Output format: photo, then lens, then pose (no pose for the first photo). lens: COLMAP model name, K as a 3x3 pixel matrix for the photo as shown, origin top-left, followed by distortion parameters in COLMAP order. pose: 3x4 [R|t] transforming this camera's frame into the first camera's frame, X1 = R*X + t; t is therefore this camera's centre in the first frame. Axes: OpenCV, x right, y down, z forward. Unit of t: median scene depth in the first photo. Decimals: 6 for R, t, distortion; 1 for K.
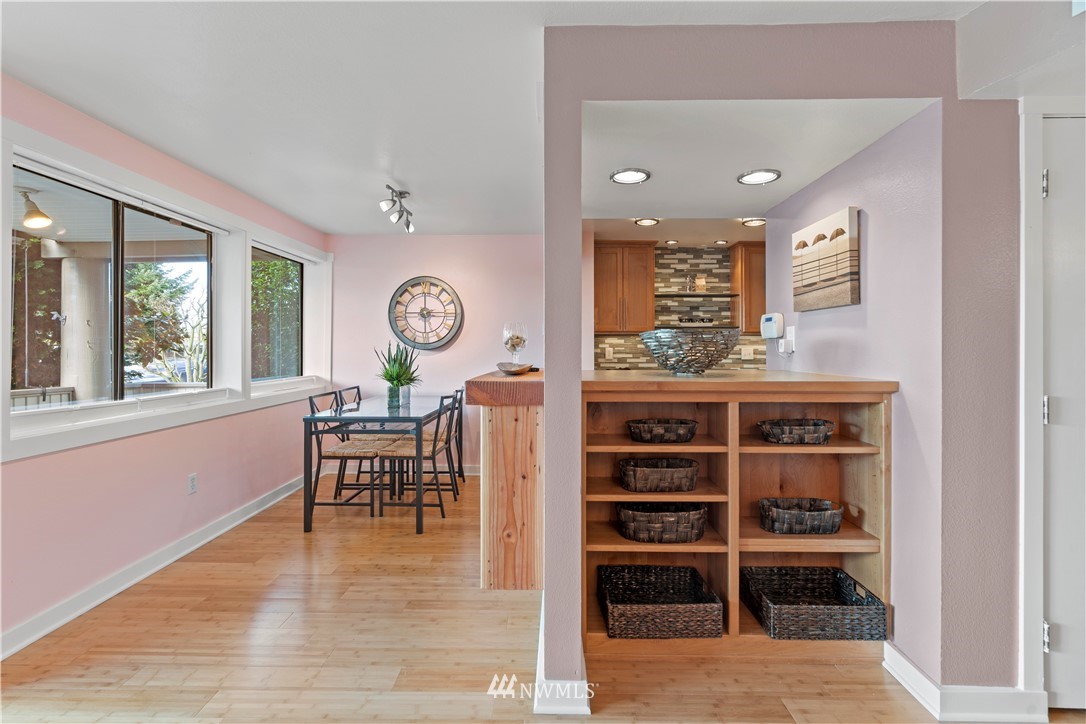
lens RADIAL K [[497.6, 0, 543.5], [0, 497.6, 349.3], [0, 0, 1]] dist [0.000694, 0.000508]
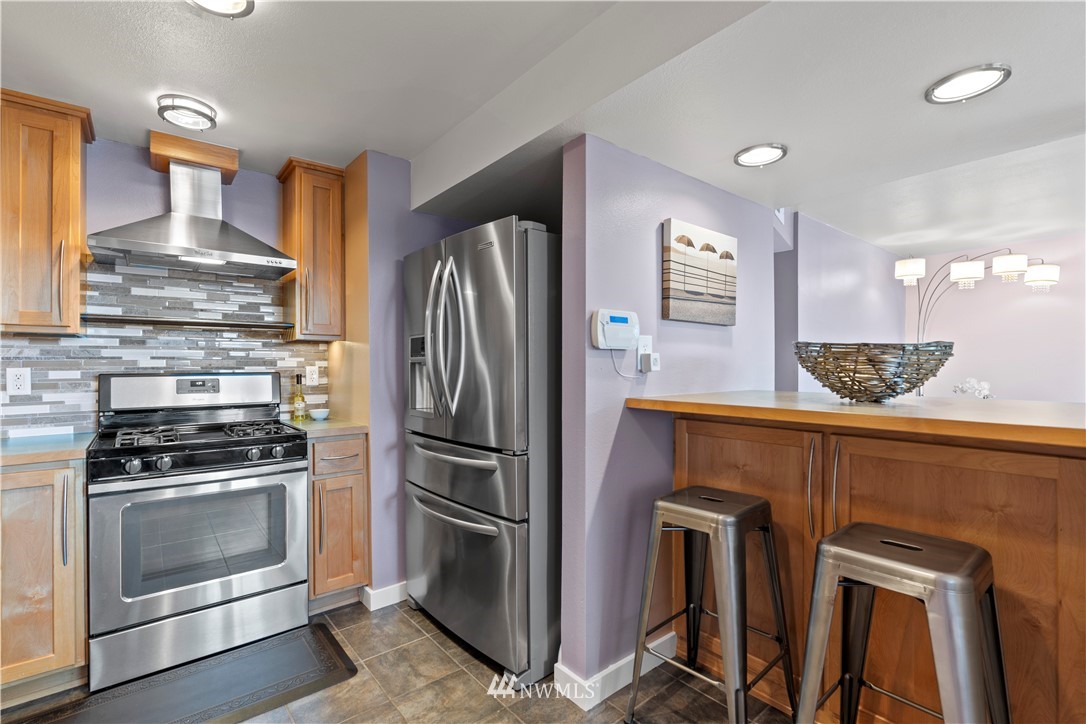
lens RADIAL K [[491.2, 0, 539.8], [0, 491.2, 363.2], [0, 0, 1]] dist [-0.008955, 0.000889]
pose [[-0.649649, 0.004083, 0.760223, 0.029566], [0.003233, 0.999991, -0.002609, -0.002394], [-0.760227, 0.000763, -0.649657, 0.914429]]
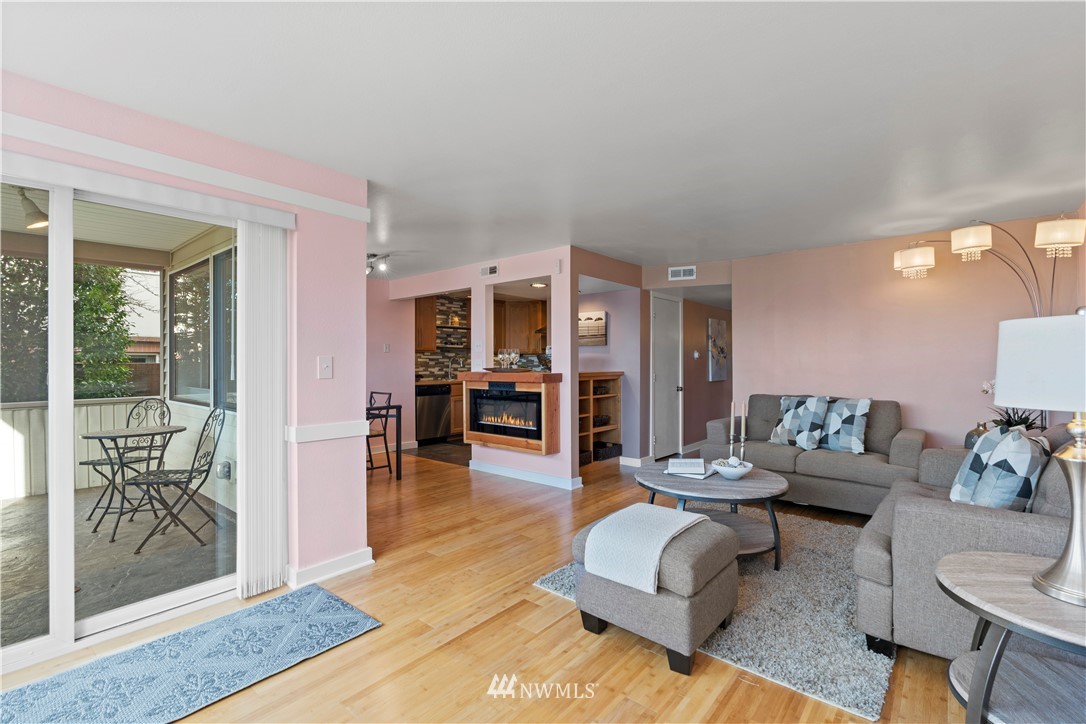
lens RADIAL K [[491.2, 0, 539.8], [0, 491.2, 363.2], [0, 0, 1]] dist [-0.008955, 0.000889]
pose [[0.635194, -0.002826, 0.772347, -0.794241], [0.002519, 0.999996, 0.001588, 0.002220], [-0.772348, 0.000937, 0.635198, -0.218081]]
